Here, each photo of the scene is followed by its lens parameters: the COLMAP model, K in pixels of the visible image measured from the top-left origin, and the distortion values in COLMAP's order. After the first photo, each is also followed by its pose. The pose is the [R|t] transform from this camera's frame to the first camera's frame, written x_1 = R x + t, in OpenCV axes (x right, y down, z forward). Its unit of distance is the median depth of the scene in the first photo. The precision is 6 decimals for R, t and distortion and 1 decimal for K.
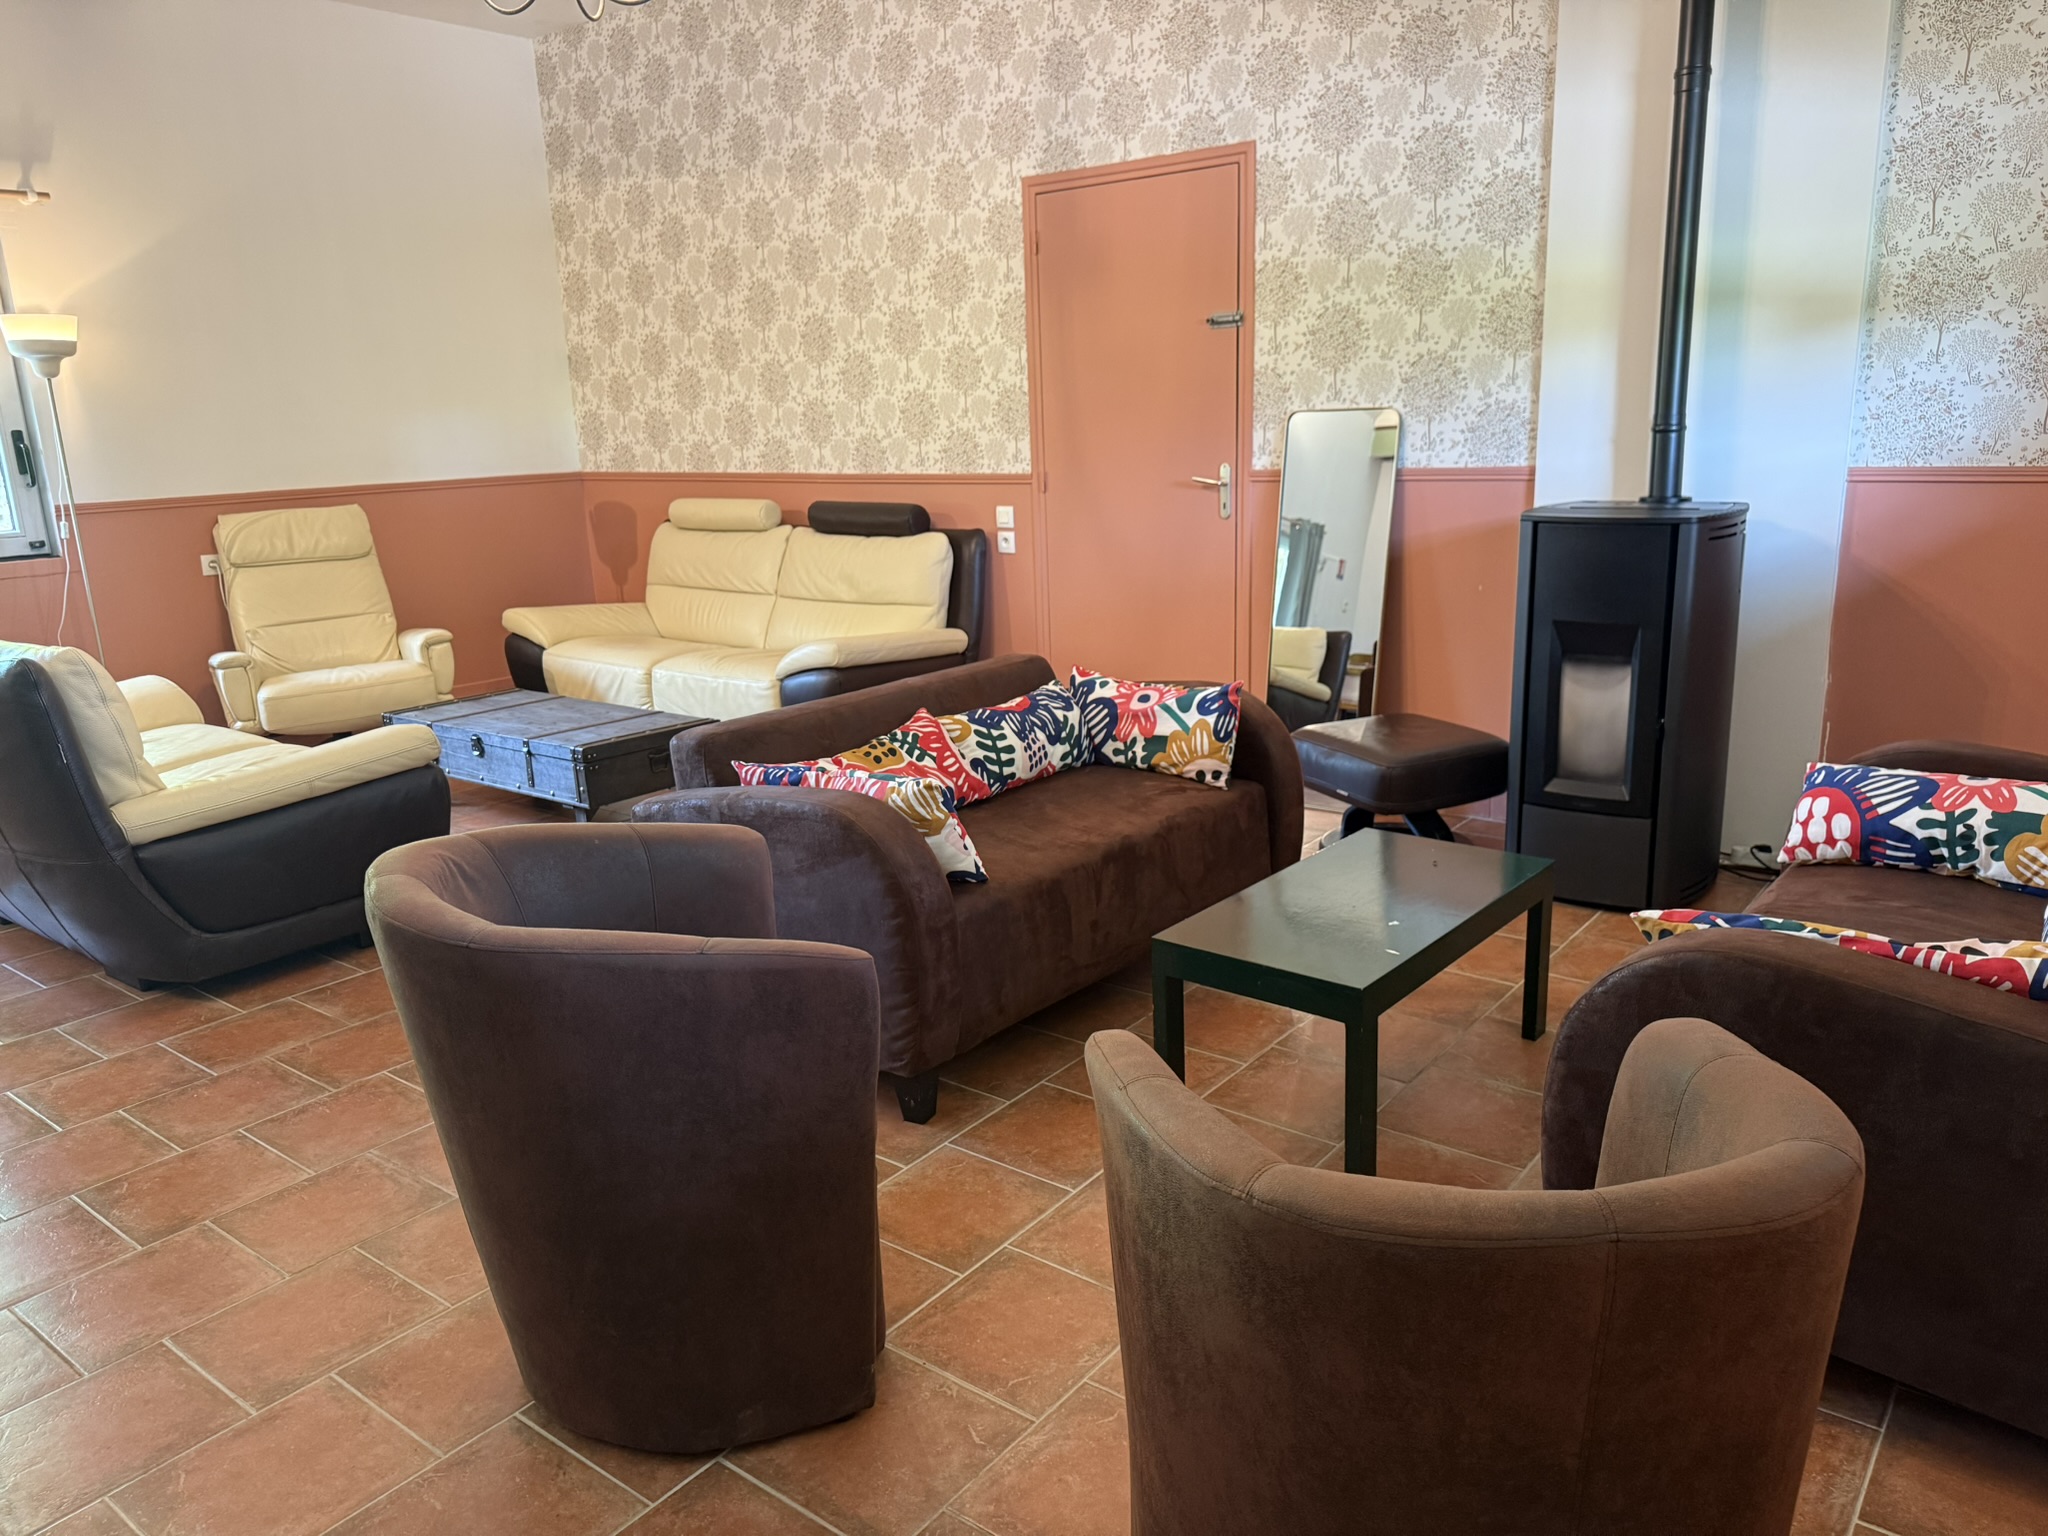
lens RADIAL K [[1485.1, 0, 1024.0], [0, 1485.1, 768.0], [0, 0, 1]] dist [0.005199, -0.015172]
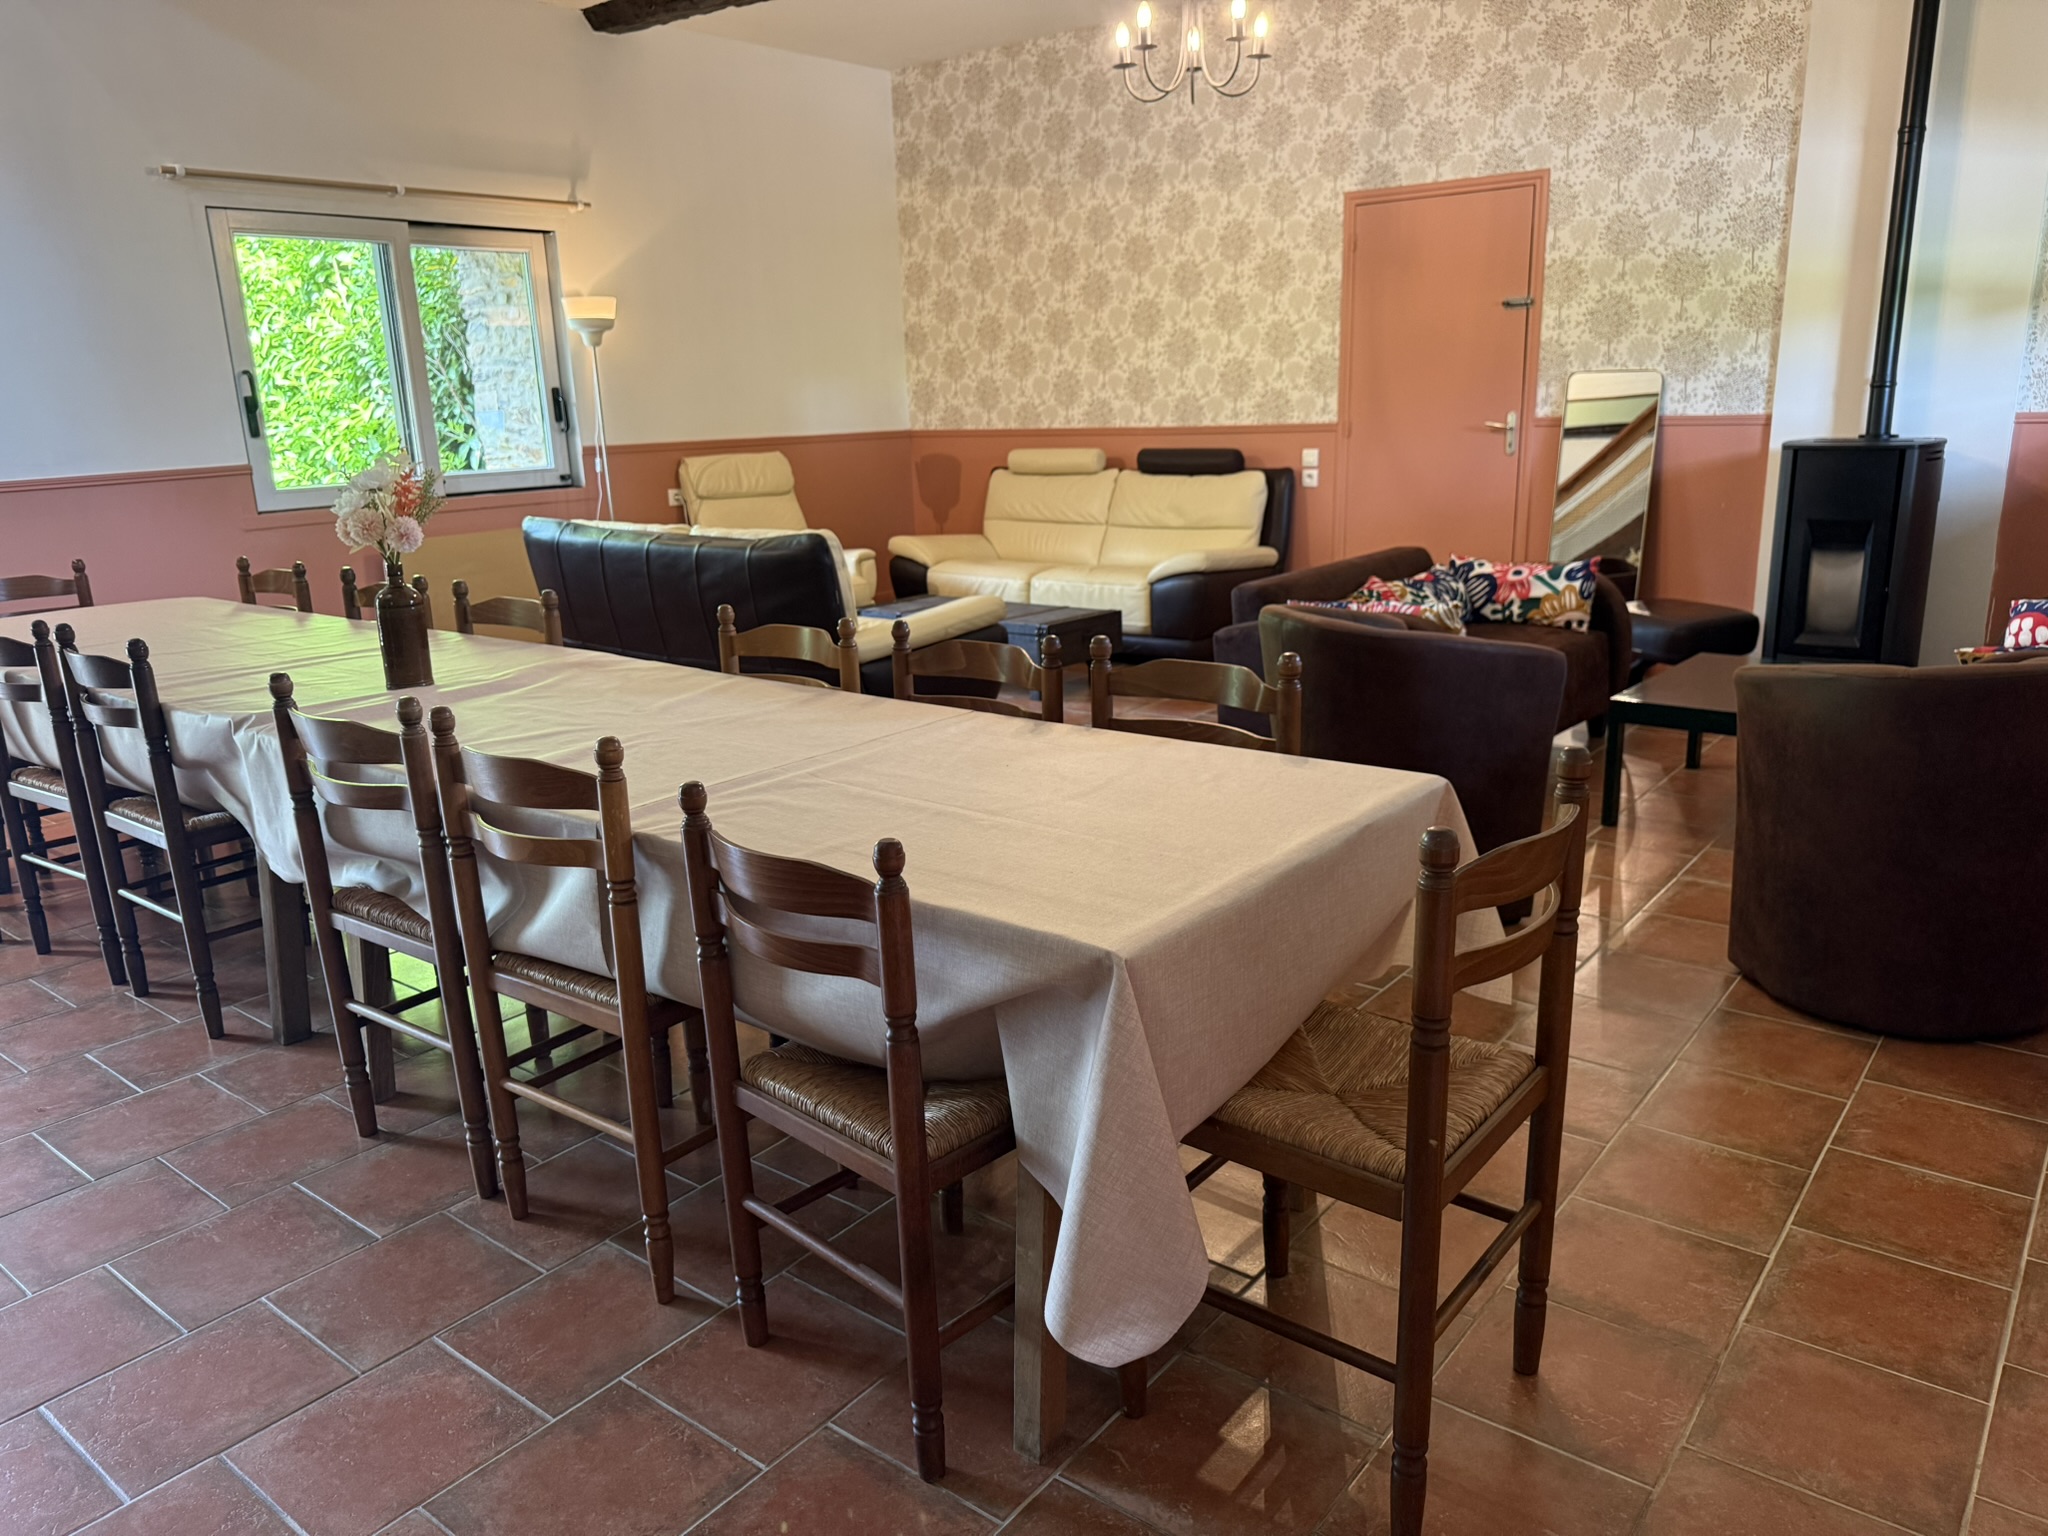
lens RADIAL K [[1485.1, 0, 1024.0], [0, 1485.1, 768.0], [0, 0, 1]] dist [0.005199, -0.015172]
pose [[0.999881, 0.006131, -0.014138, -0.293643], [-0.005941, 0.999892, 0.013431, 0.097798], [0.014219, -0.013345, 0.999810, -0.340202]]
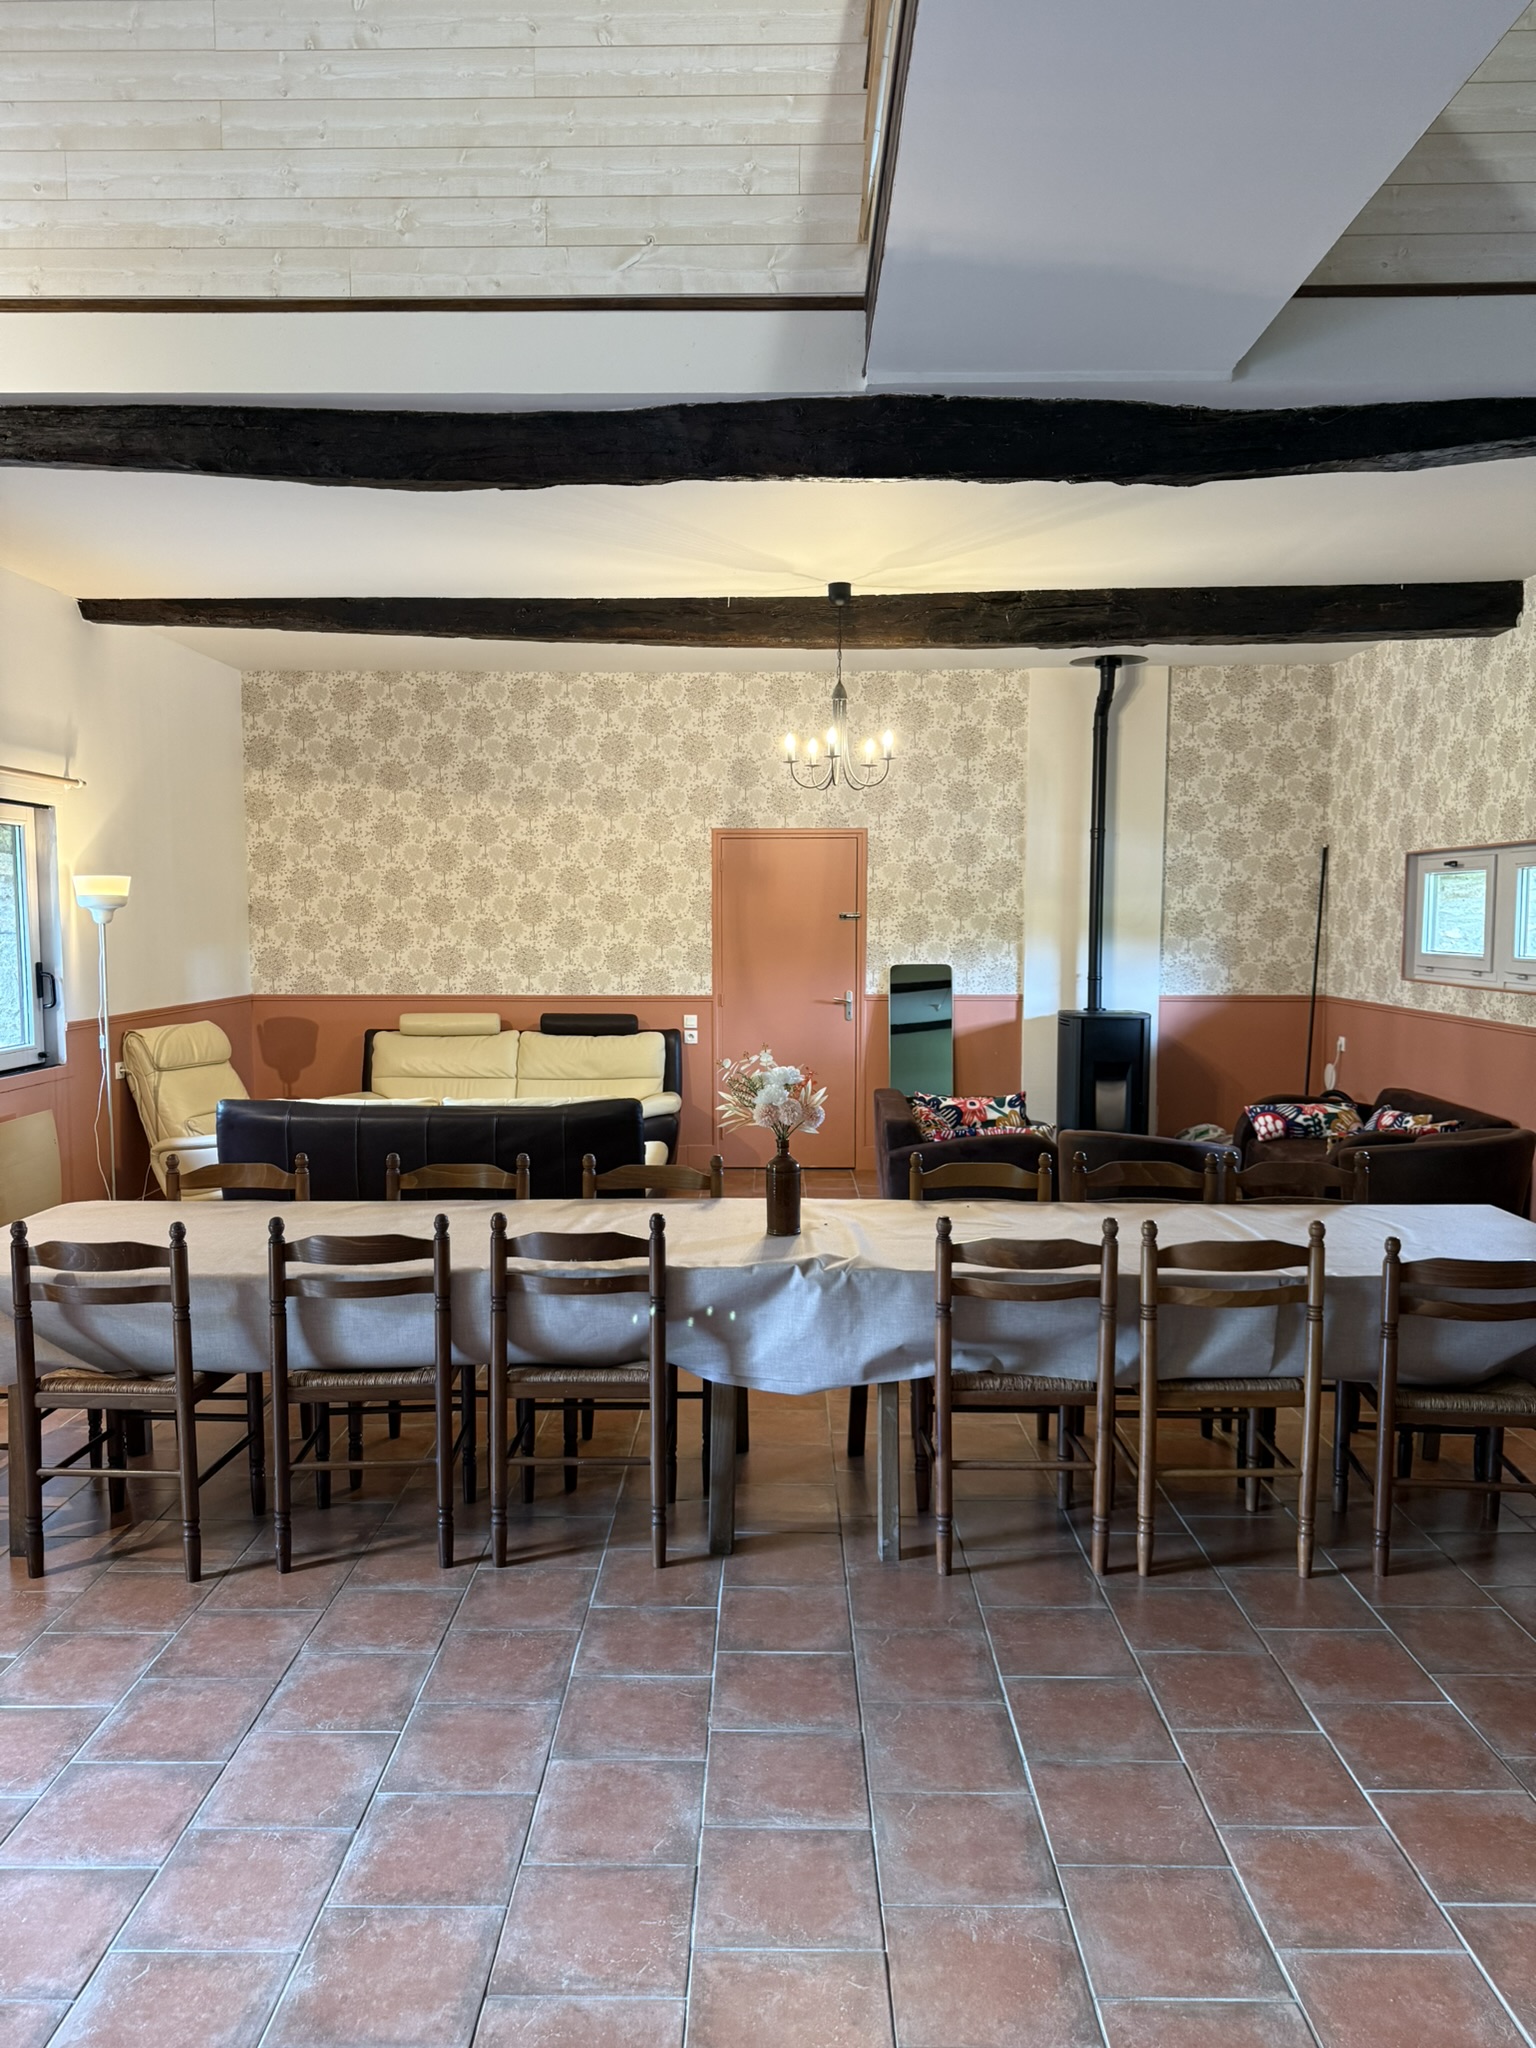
lens RADIAL K [[1425.6, 0, 768.0], [0, 1425.6, 1024.0], [0, 0, 1]] dist [0.112887, -0.001799]
pose [[0.798986, -0.013901, 0.601190, -1.082857], [0.114006, 0.985104, -0.128738, 0.054996], [-0.590444, 0.171399, 0.788668, -0.353338]]
